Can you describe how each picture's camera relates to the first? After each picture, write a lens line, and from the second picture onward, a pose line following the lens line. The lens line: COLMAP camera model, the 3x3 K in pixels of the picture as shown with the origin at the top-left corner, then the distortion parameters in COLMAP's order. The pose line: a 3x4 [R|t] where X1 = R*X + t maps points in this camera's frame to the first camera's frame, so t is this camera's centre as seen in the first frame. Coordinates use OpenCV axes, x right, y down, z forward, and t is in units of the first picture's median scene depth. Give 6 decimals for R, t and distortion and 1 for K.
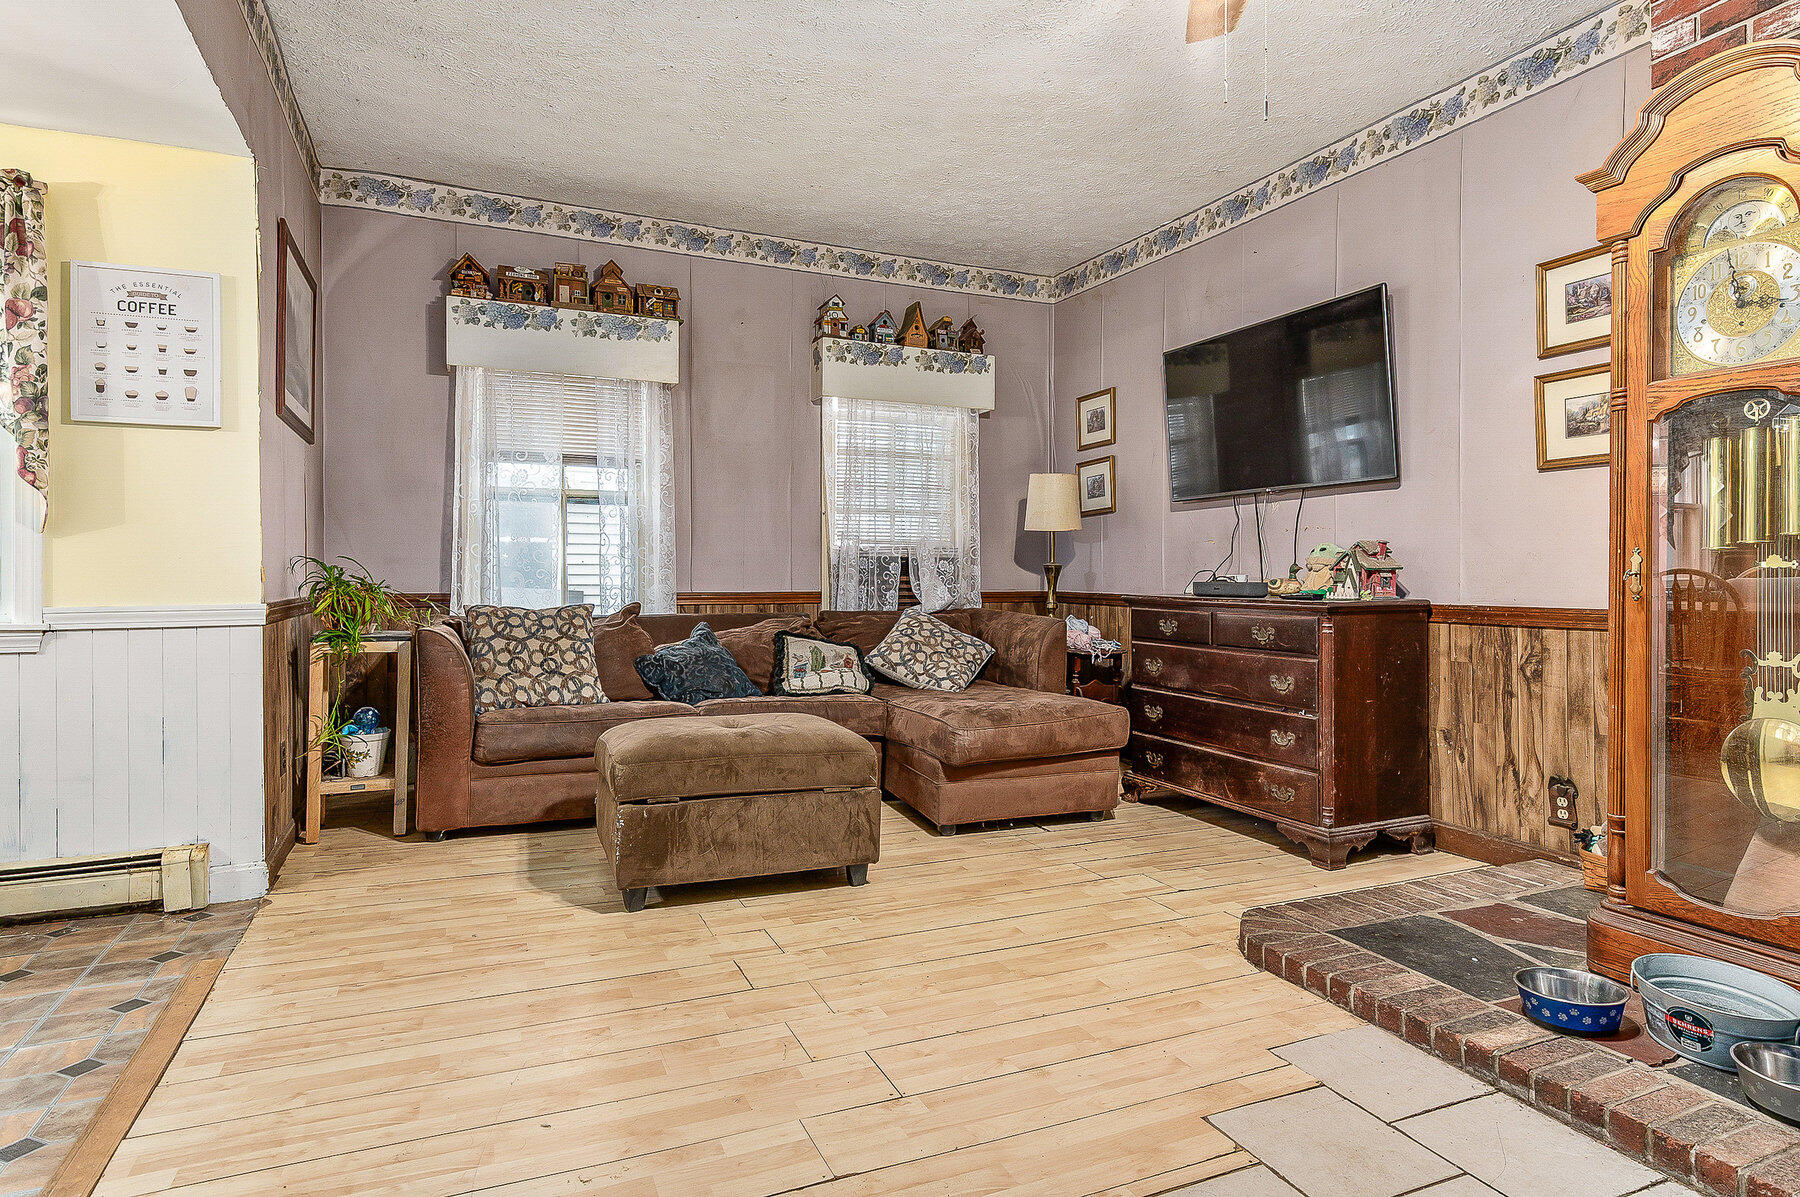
lens RADIAL K [[1001.2, 0, 893.4], [0, 1001.2, 583.3], [0, 0, 1]] dist [0.003891, 0.000377]
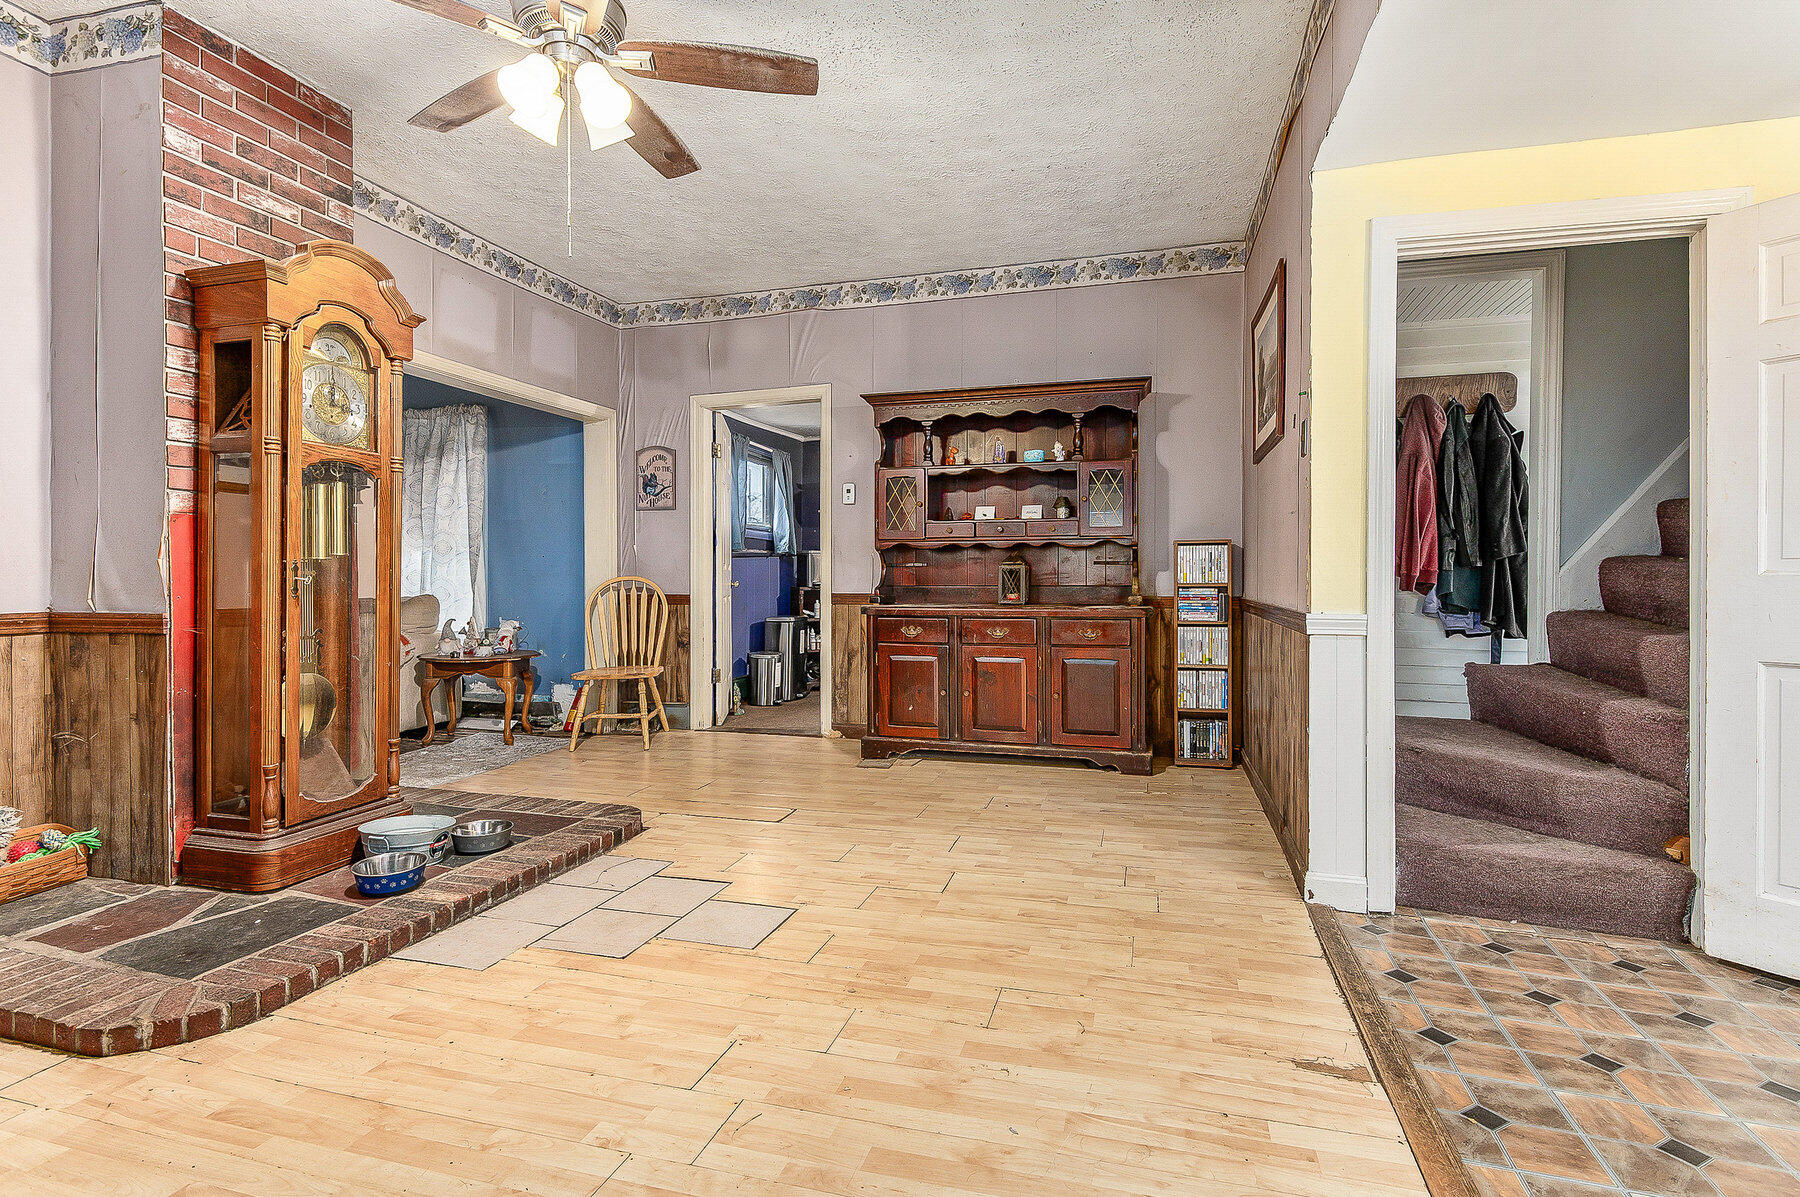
lens RADIAL K [[861.0, 0, 898.6], [0, 861.0, 592.0], [0, 0, 1]] dist [0.000796, -0.000596]
pose [[-0.773134, -0.011334, 0.634141, -0.586762], [-0.001228, 0.999865, 0.016373, -0.013761], [-0.634241, 0.011880, -0.773044, 1.275351]]
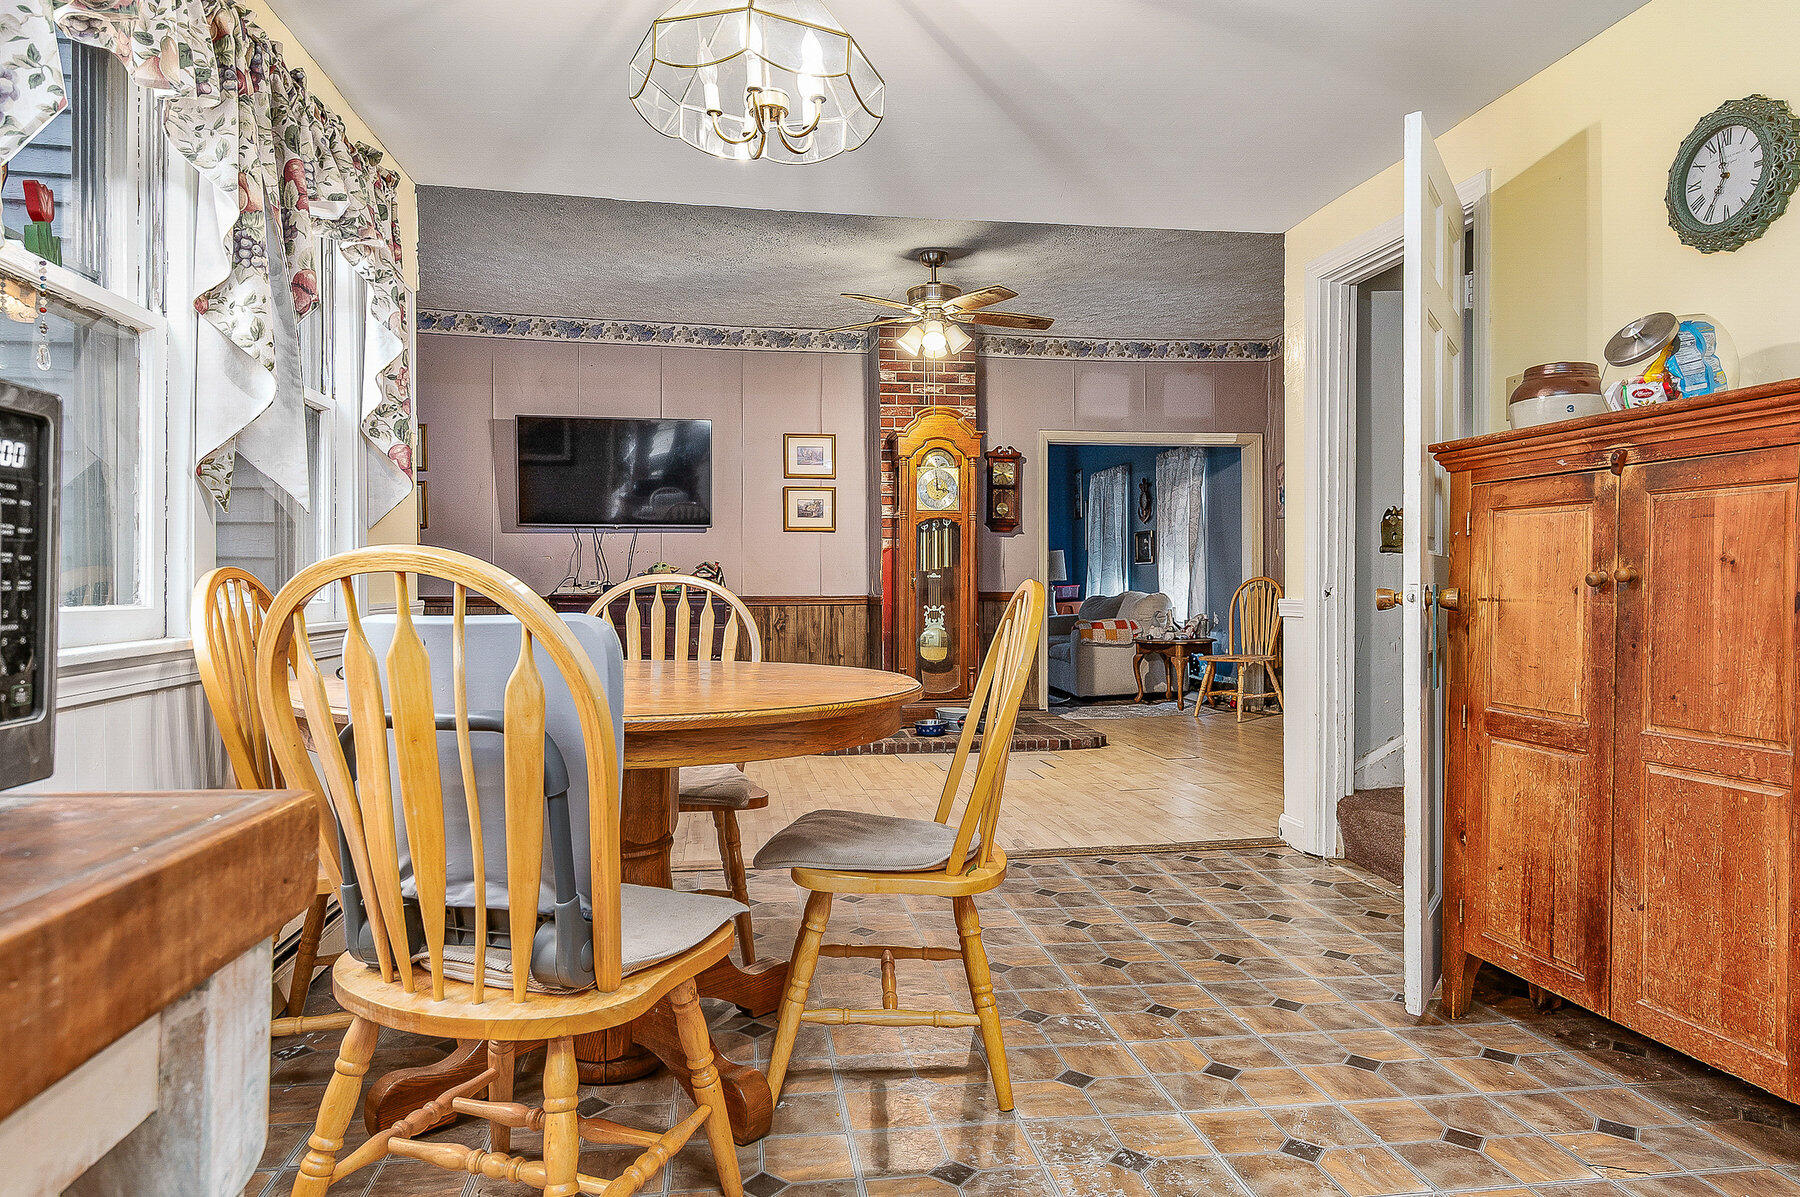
lens RADIAL K [[1080.3, 0, 897.7], [0, 1080.3, 596.8], [0, 0, 1]] dist [0.005973, 0.000340]
pose [[0.245304, -0.006102, 0.969427, -2.003987], [0.004449, 0.999977, 0.005169, 0.020266], [-0.969436, 0.003045, 0.245326, 0.281601]]
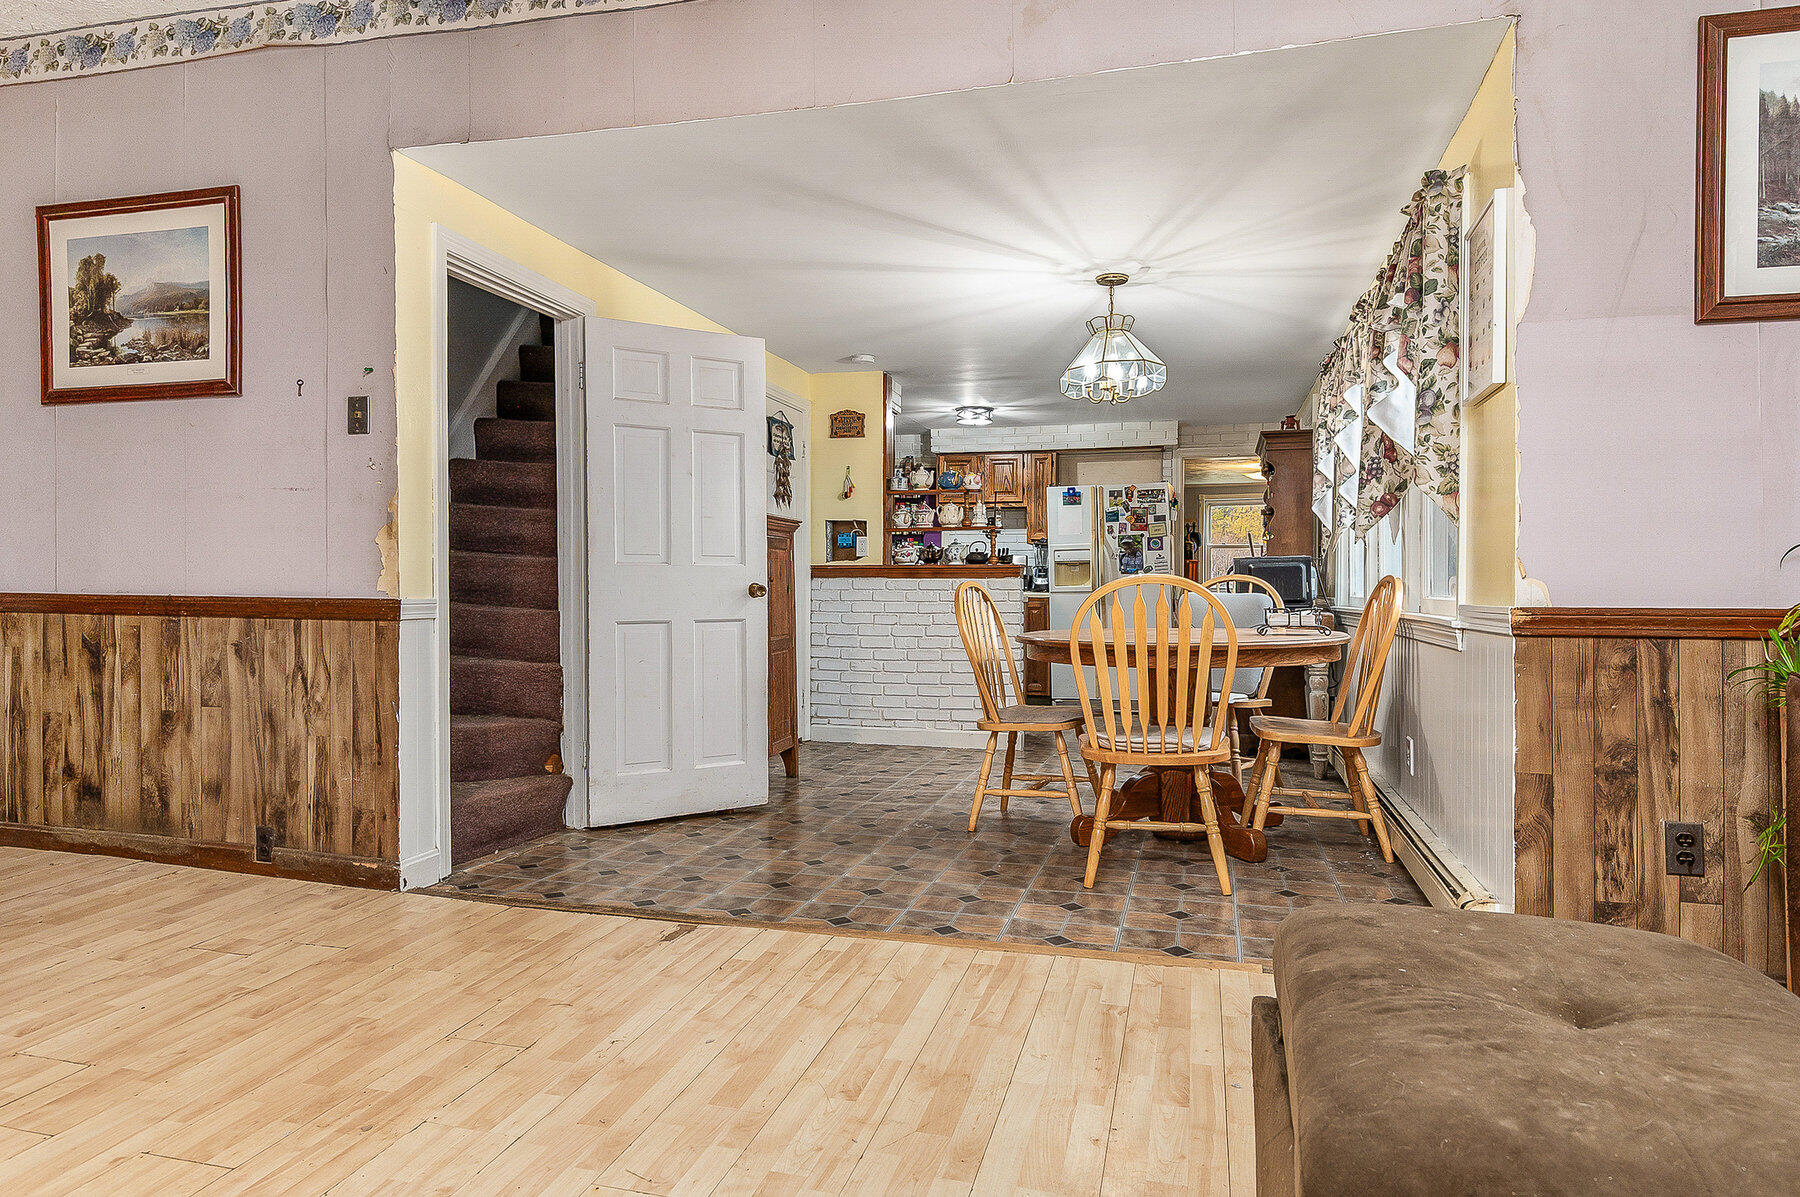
lens RADIAL K [[1059.4, 0, 906.0], [0, 1059.4, 589.0], [0, 0, 1]] dist [0.020473, -0.001202]
pose [[-0.624480, 0.005632, -0.781021, 0.345488], [-0.005221, 0.999922, 0.011385, 0.000906], [0.781024, 0.011188, -0.624401, 1.422247]]
